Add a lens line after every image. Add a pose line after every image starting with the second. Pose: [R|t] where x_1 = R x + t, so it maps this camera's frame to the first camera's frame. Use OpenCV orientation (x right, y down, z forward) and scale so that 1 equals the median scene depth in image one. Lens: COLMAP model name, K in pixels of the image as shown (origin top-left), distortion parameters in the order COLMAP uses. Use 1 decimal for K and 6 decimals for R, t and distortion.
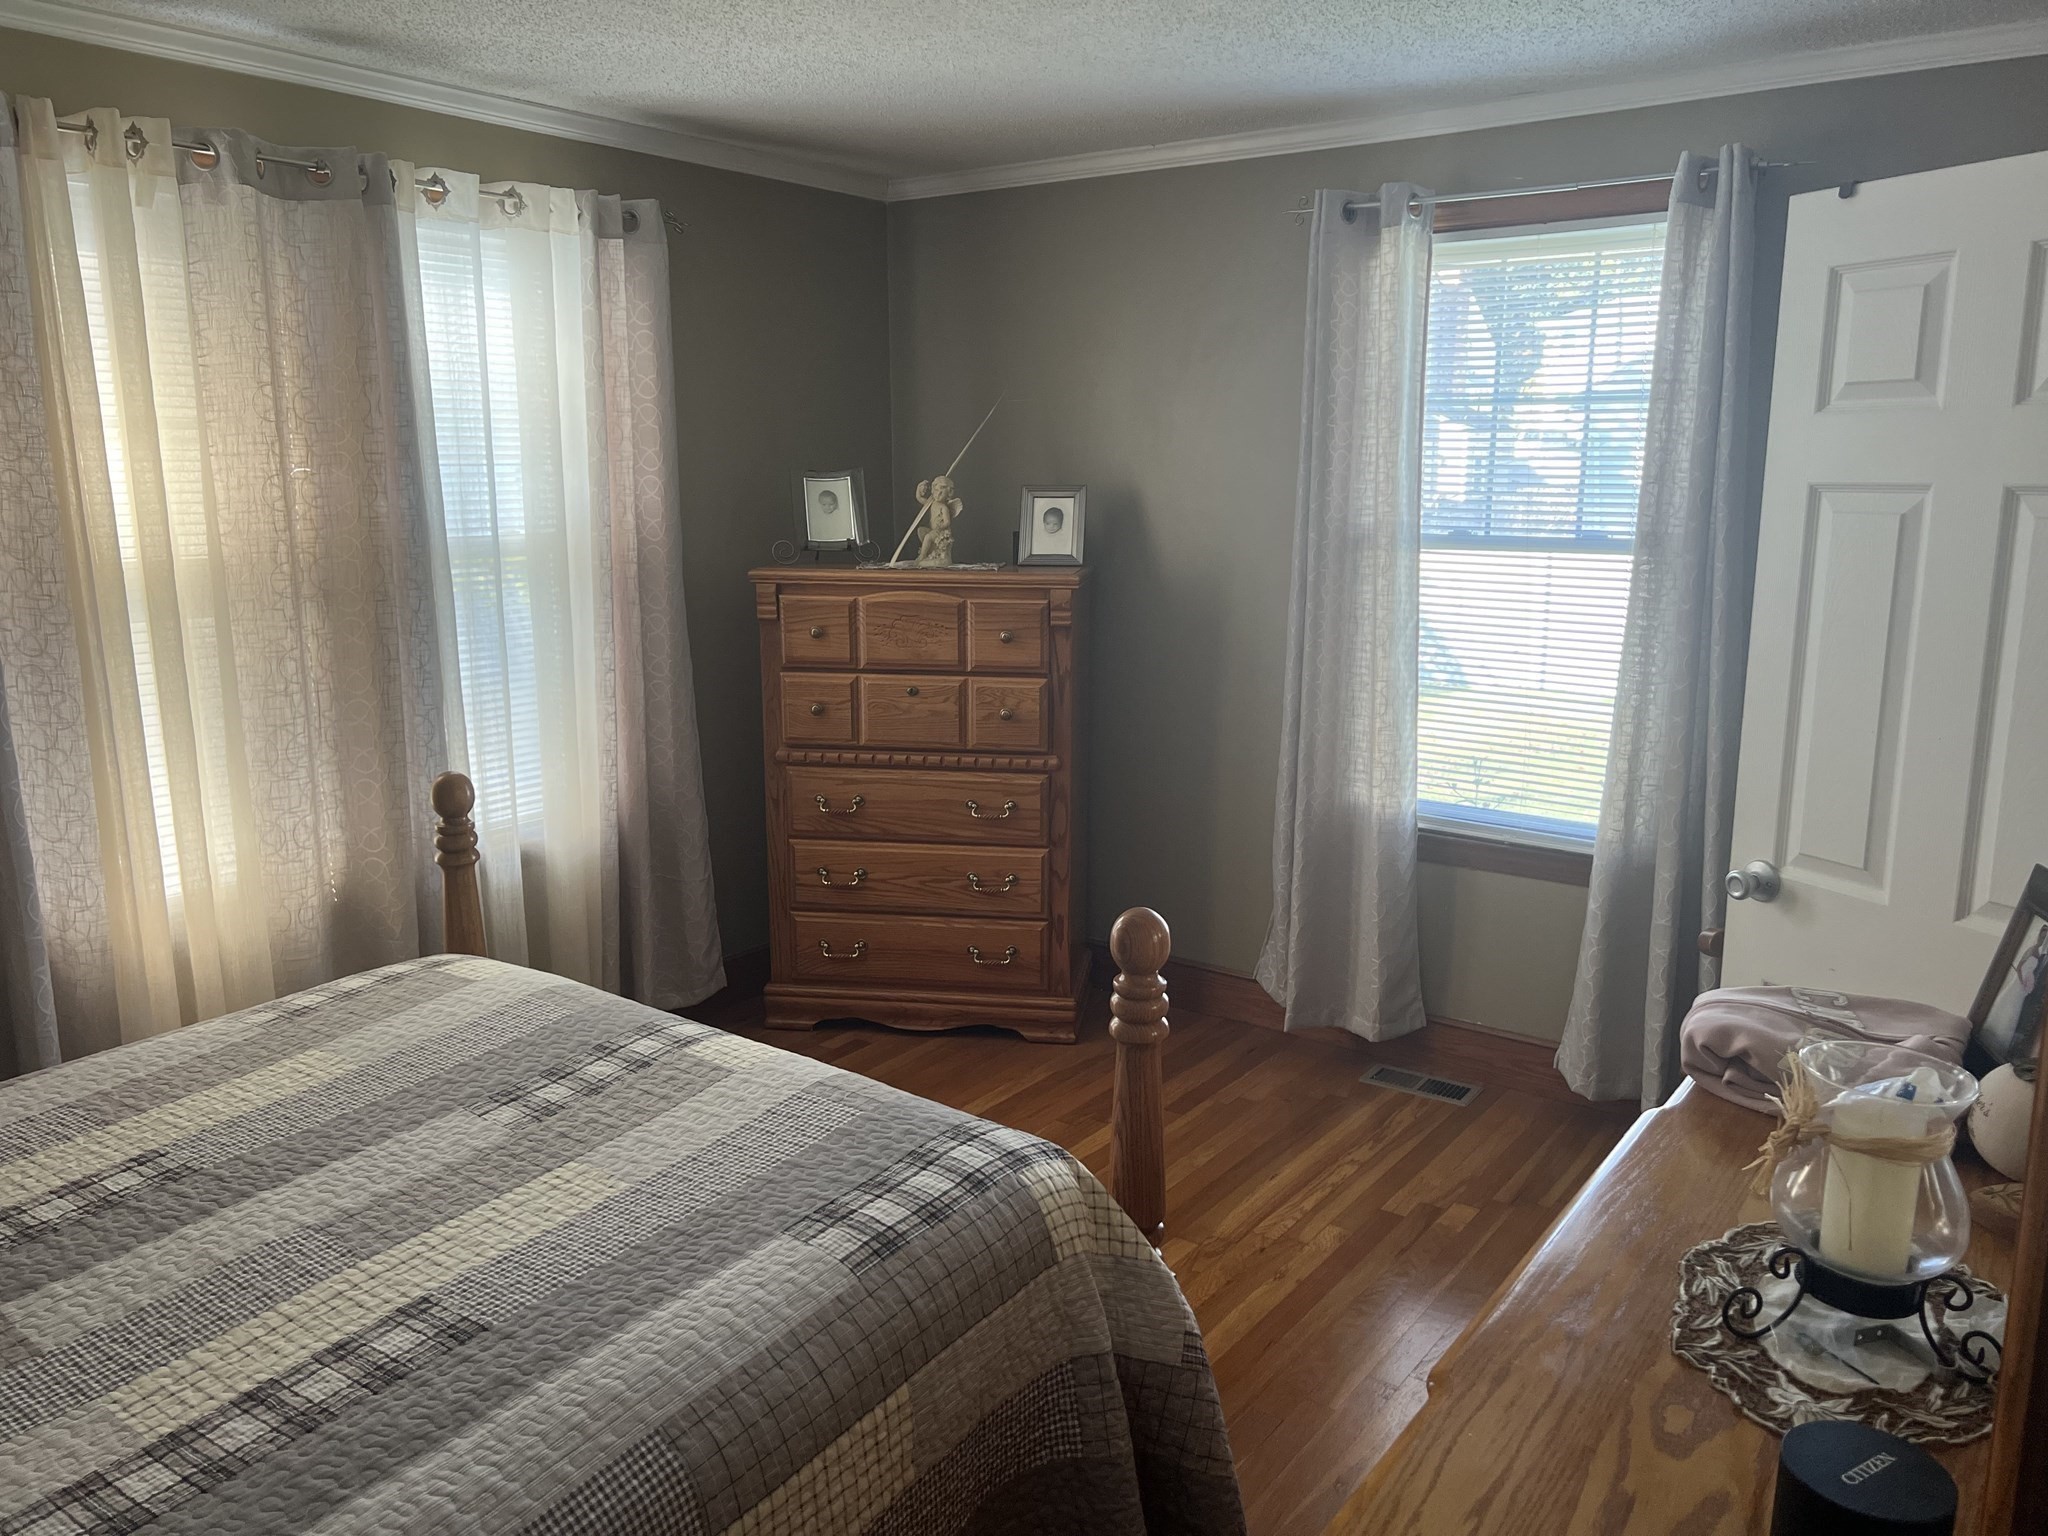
lens RADIAL K [[1532.1, 0, 1025.5], [0, 1532.1, 764.4], [0, 0, 1]] dist [0.070742, -0.088448]
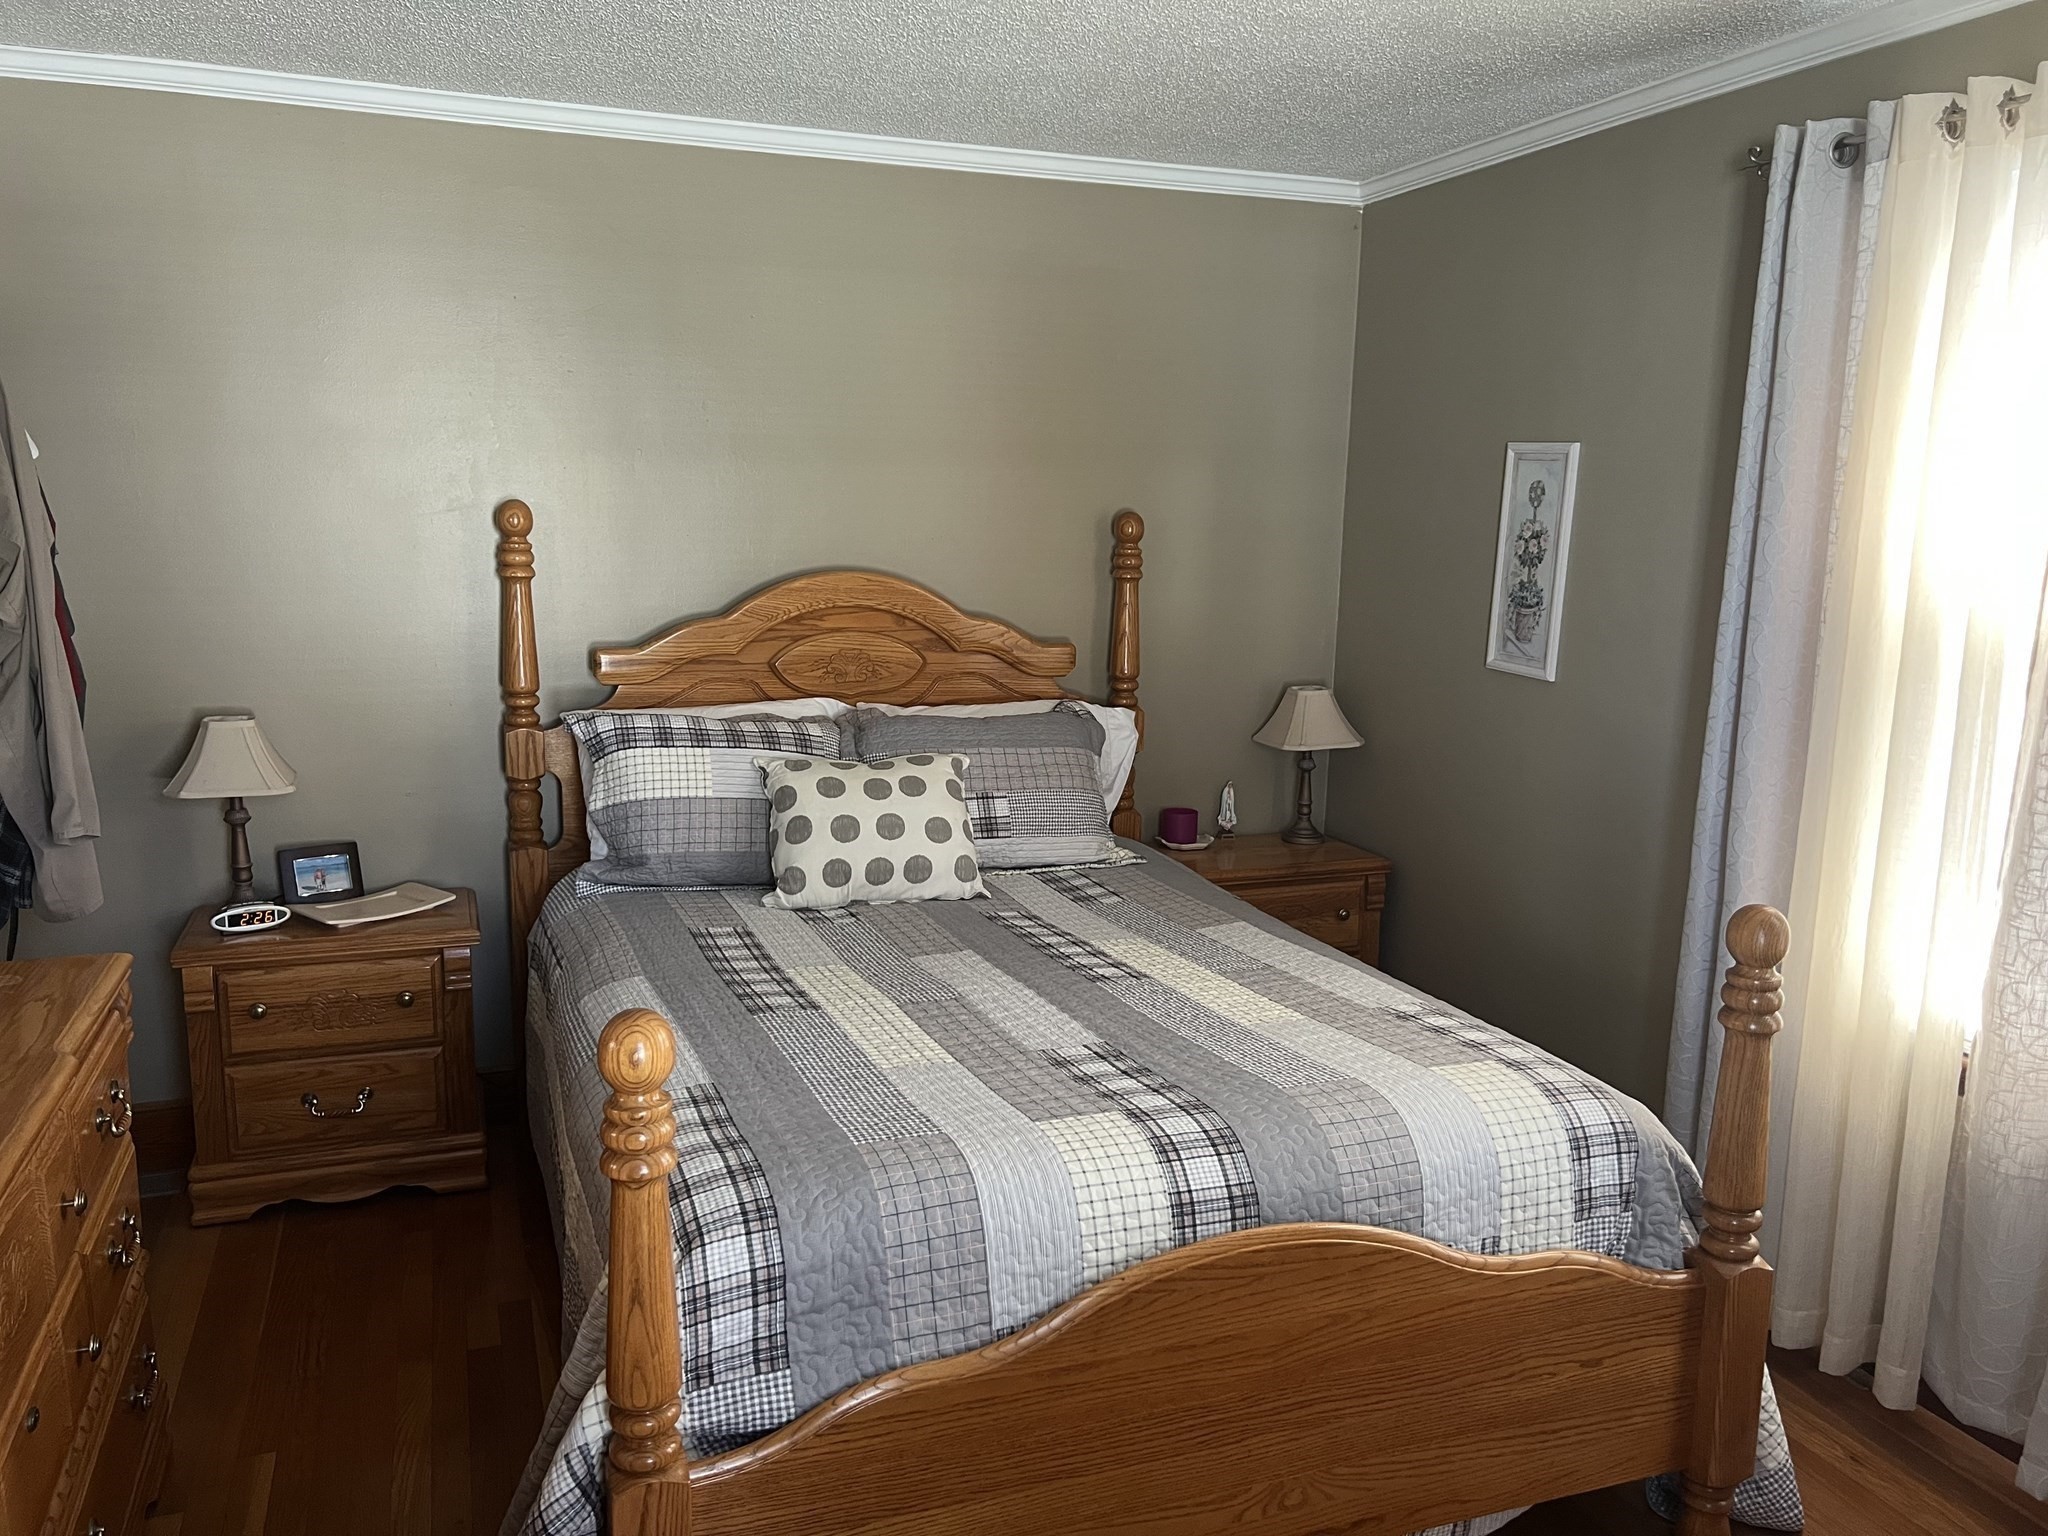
lens RADIAL K [[1532.1, 0, 1022.6], [0, 1532.1, 770.3], [0, 0, 1]] dist [0.070742, -0.088448]
pose [[-0.537659, 0.135208, -0.832251, 0.594069], [-0.186460, 0.943554, 0.273750, -0.269657], [0.822287, 0.302366, -0.482099, 1.459298]]
